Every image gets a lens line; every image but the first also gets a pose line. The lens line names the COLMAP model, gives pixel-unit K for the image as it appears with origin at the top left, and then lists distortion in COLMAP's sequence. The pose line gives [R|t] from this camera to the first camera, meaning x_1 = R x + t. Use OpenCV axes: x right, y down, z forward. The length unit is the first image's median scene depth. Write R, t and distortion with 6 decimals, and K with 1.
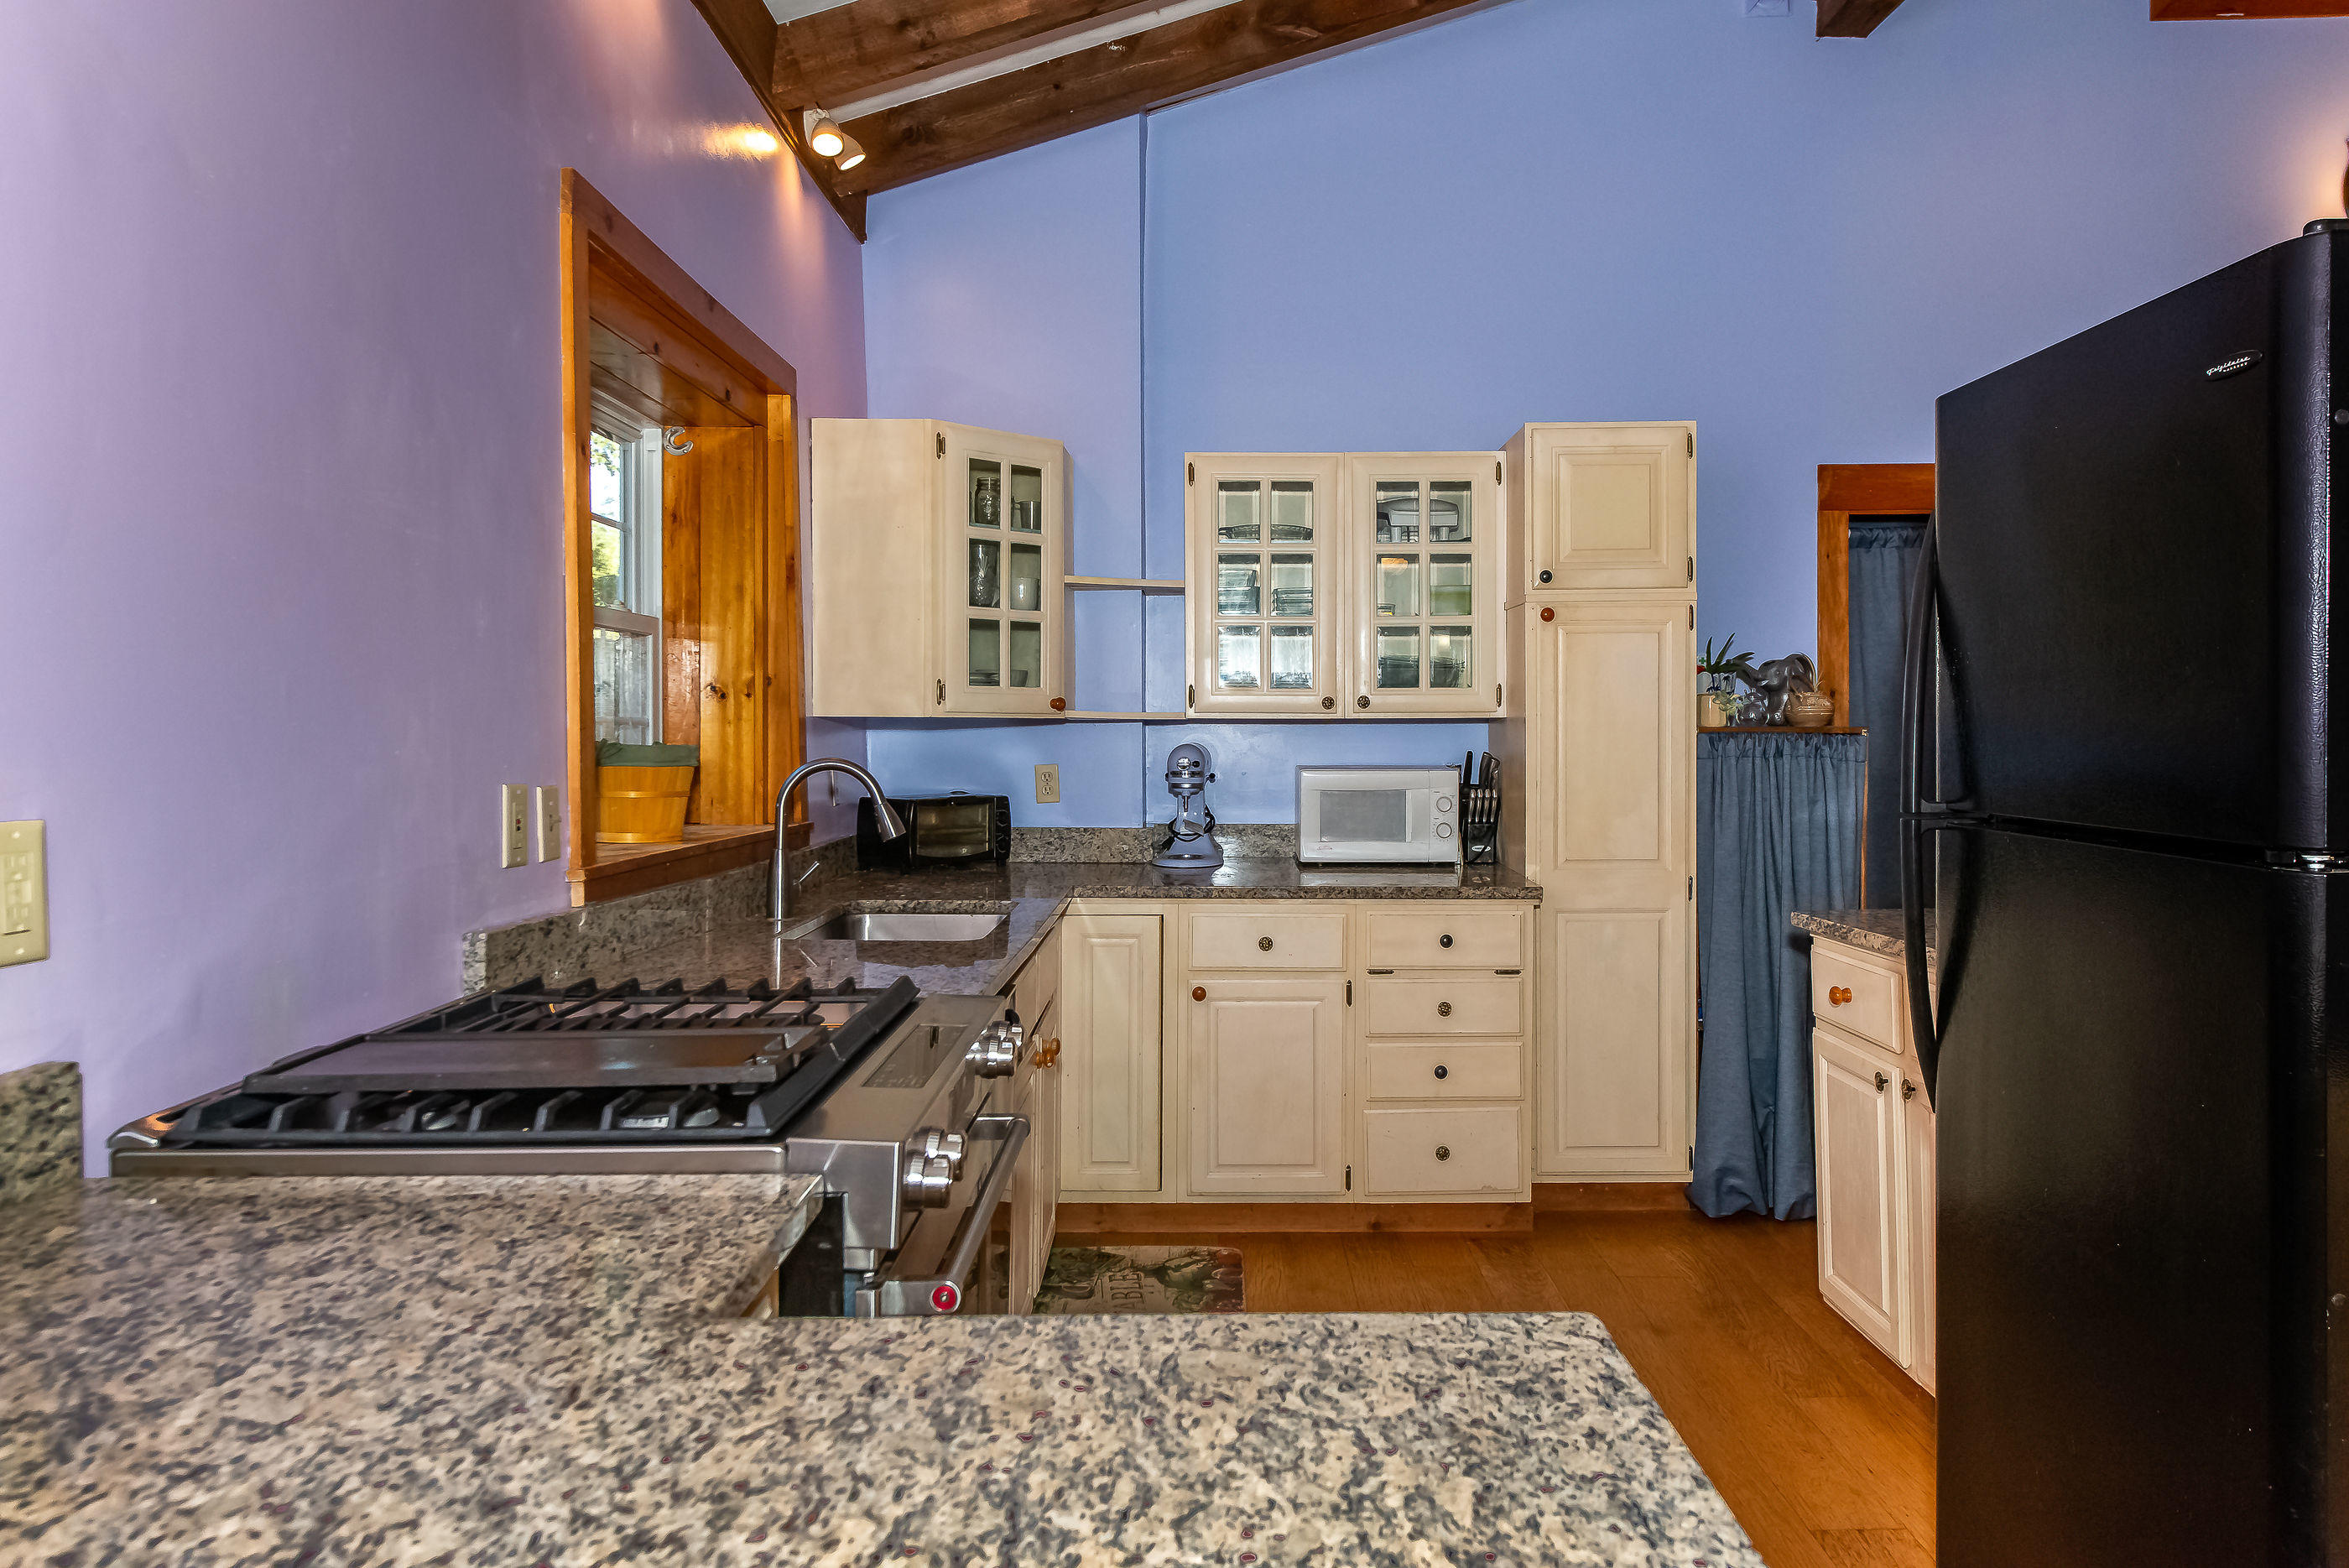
lens RADIAL K [[1598.2, 0, 1223.4], [0, 1598.2, 764.2], [0, 0, 1]] dist [0.027764, -0.017273]
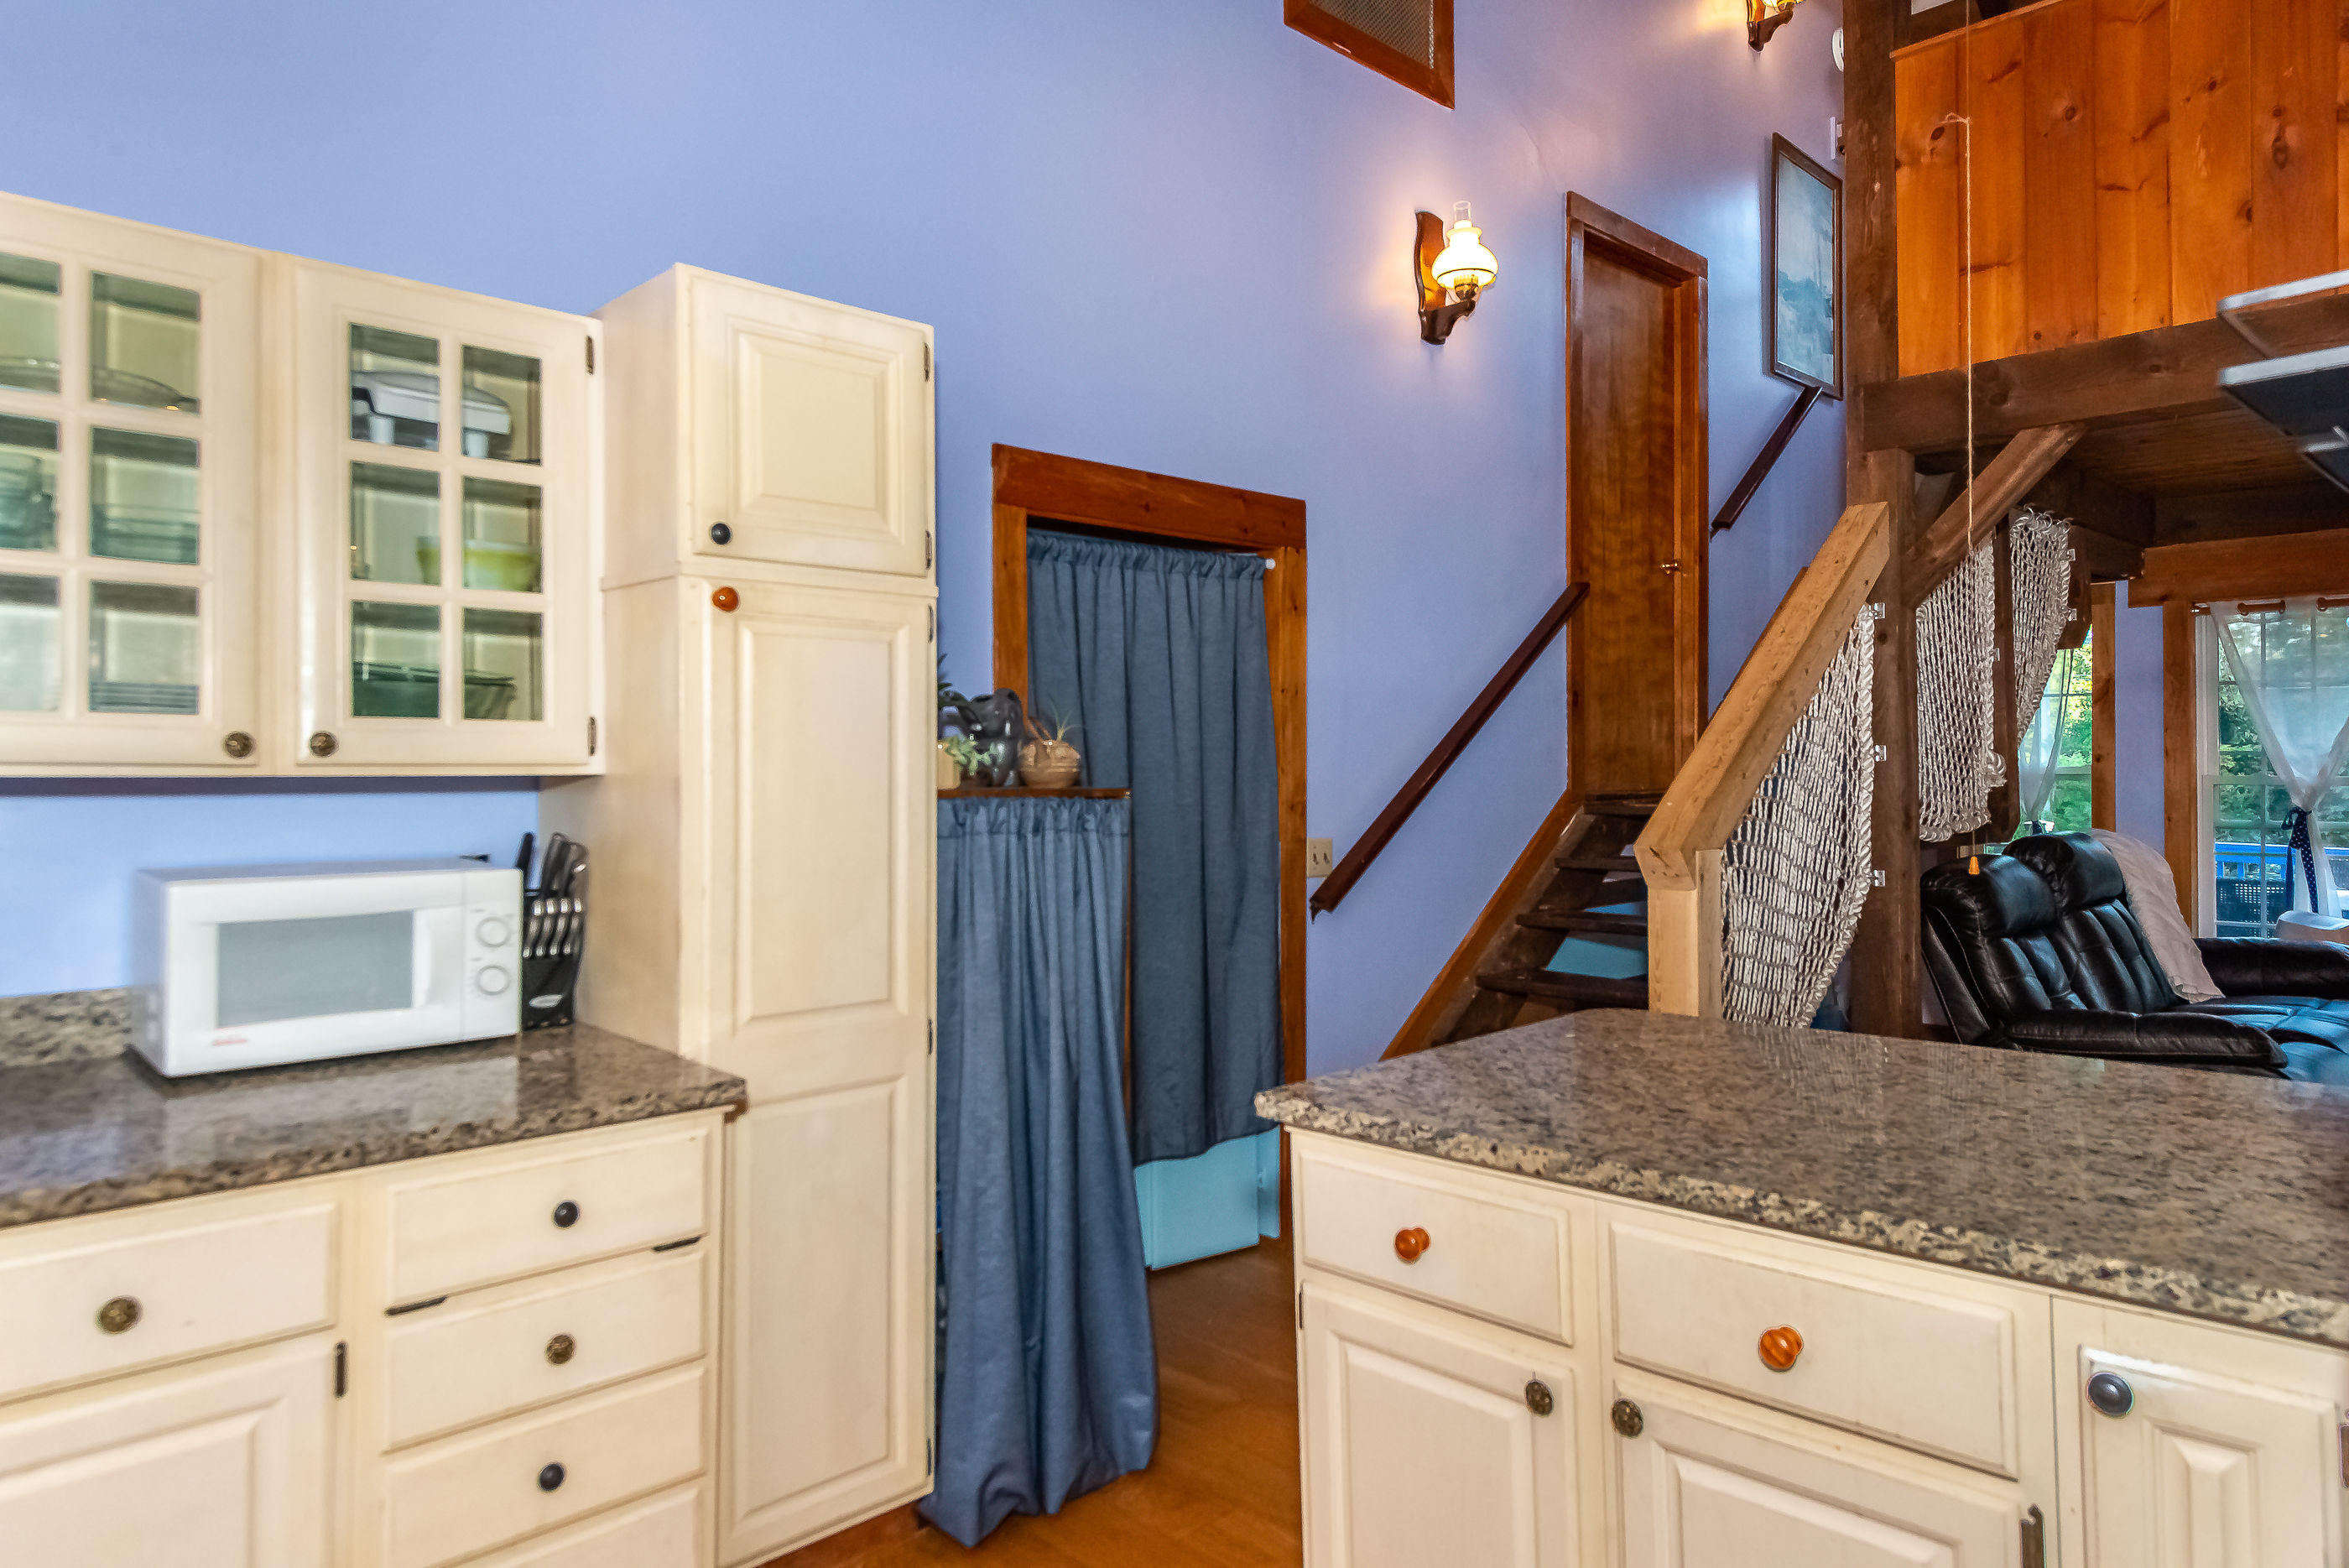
lens RADIAL K [[1441.0, 0, 1245.9], [0, 1441.0, 760.2], [0, 0, 1]] dist [0.014433, -0.000014]
pose [[0.707924, 0.006084, 0.706262, -0.033917], [0.016383, 0.999552, -0.025033, -0.019184], [-0.706099, 0.029292, 0.707507, 0.507643]]
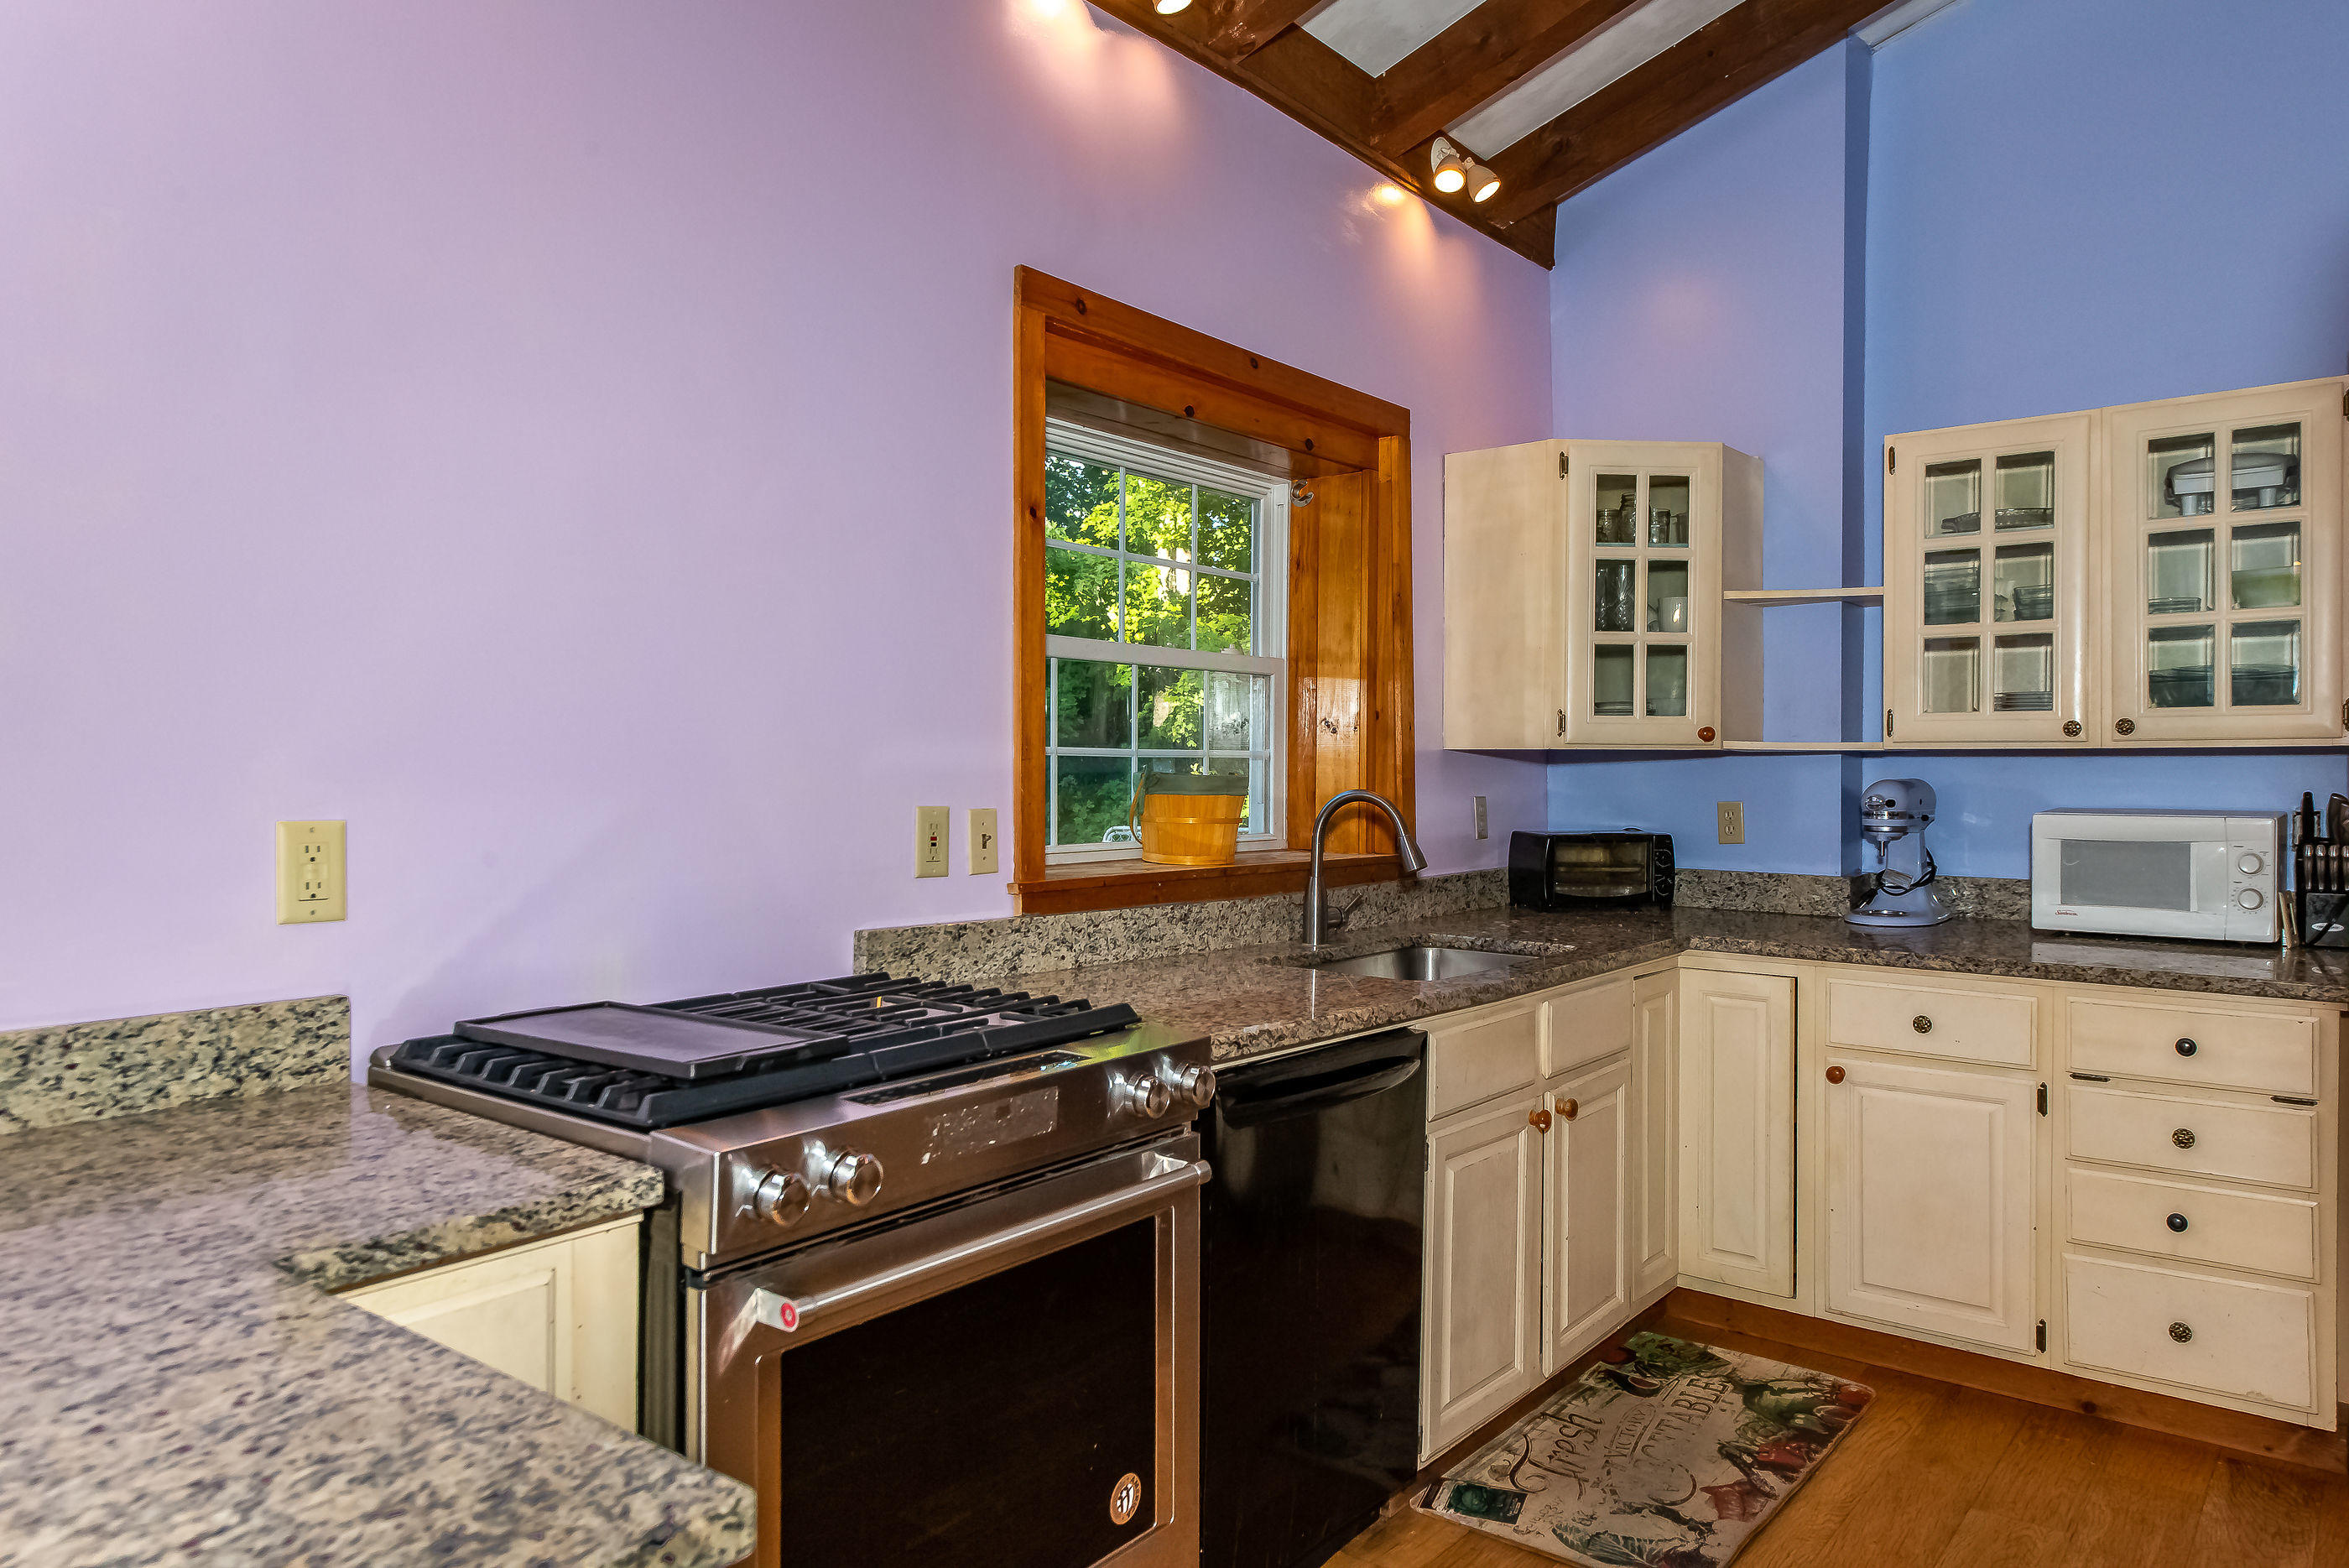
lens RADIAL K [[1539.5, 0, 1174.5], [0, 1539.5, 784.0], [0, 0, 1]] dist [0.012390, -0.001331]
pose [[0.773244, 0.008733, -0.634048, 0.227590], [-0.015412, 0.999869, -0.005024, -0.000520], [0.633921, 0.013657, 0.773277, 0.143859]]
